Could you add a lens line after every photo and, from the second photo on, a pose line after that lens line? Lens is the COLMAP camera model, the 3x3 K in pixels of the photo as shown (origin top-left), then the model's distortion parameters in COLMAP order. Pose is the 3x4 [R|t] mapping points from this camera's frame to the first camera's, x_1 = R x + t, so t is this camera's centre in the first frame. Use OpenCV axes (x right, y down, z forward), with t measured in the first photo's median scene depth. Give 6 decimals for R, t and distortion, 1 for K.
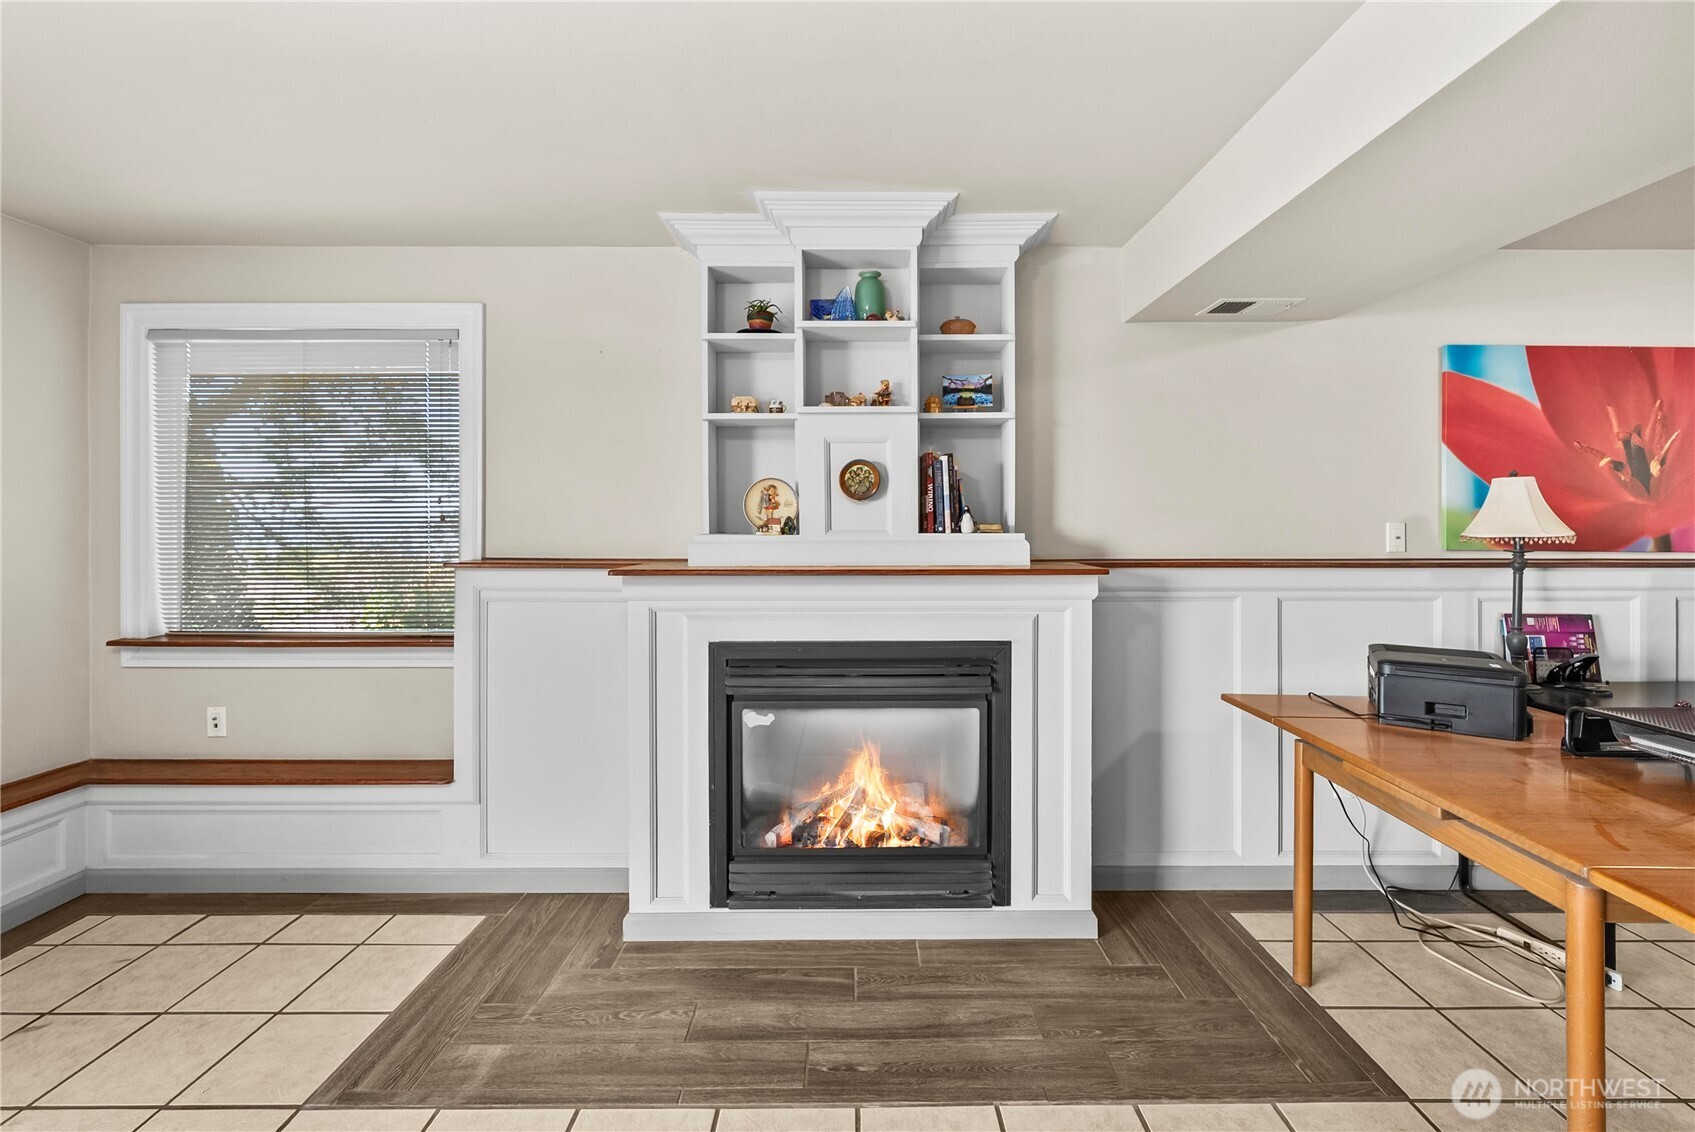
lens RADIAL K [[697.5, 0, 846.5], [0, 697.5, 533.5], [0, 0, 1]] dist [0.000818, 0.000081]
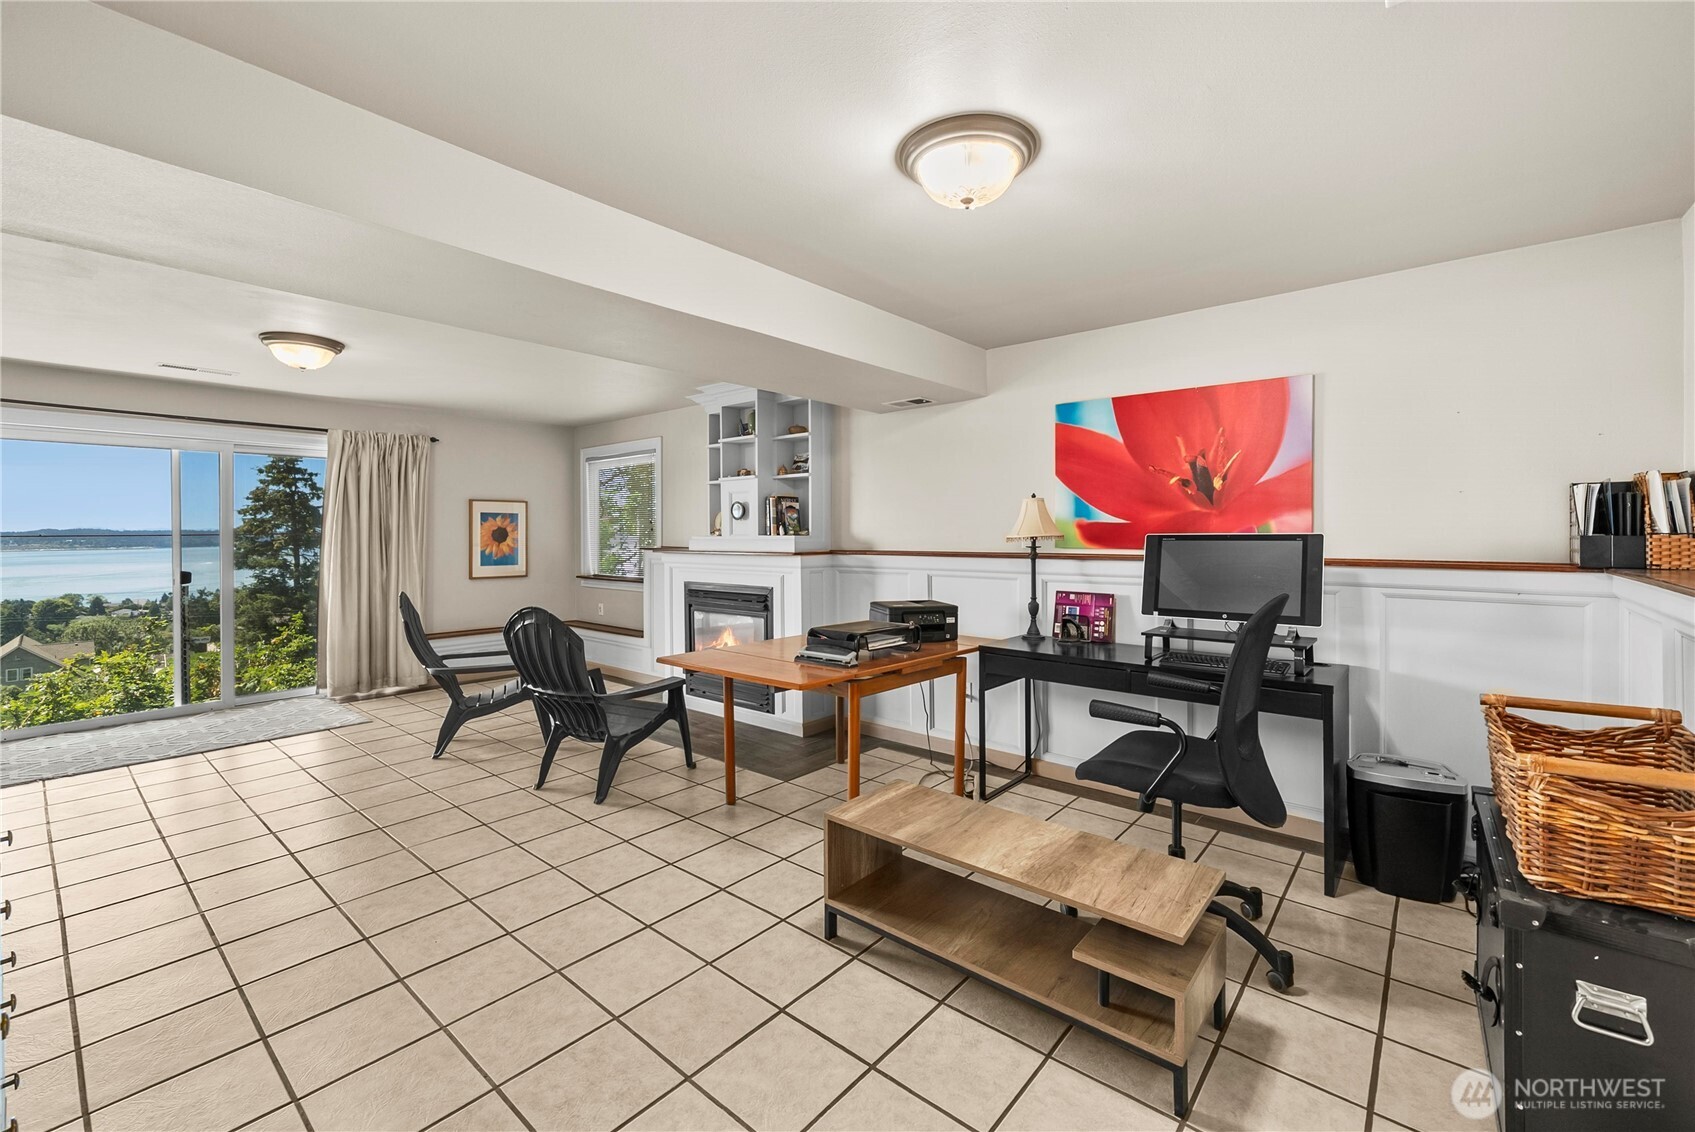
lens RADIAL K [[697.5, 0, 846.5], [0, 697.5, 533.5], [0, 0, 1]] dist [0.000818, 0.000081]
pose [[0.763316, -0.001767, -0.646023, 1.456515], [0.001675, 0.999998, -0.000756, -0.004309], [0.646023, -0.000505, 0.763317, -0.374378]]
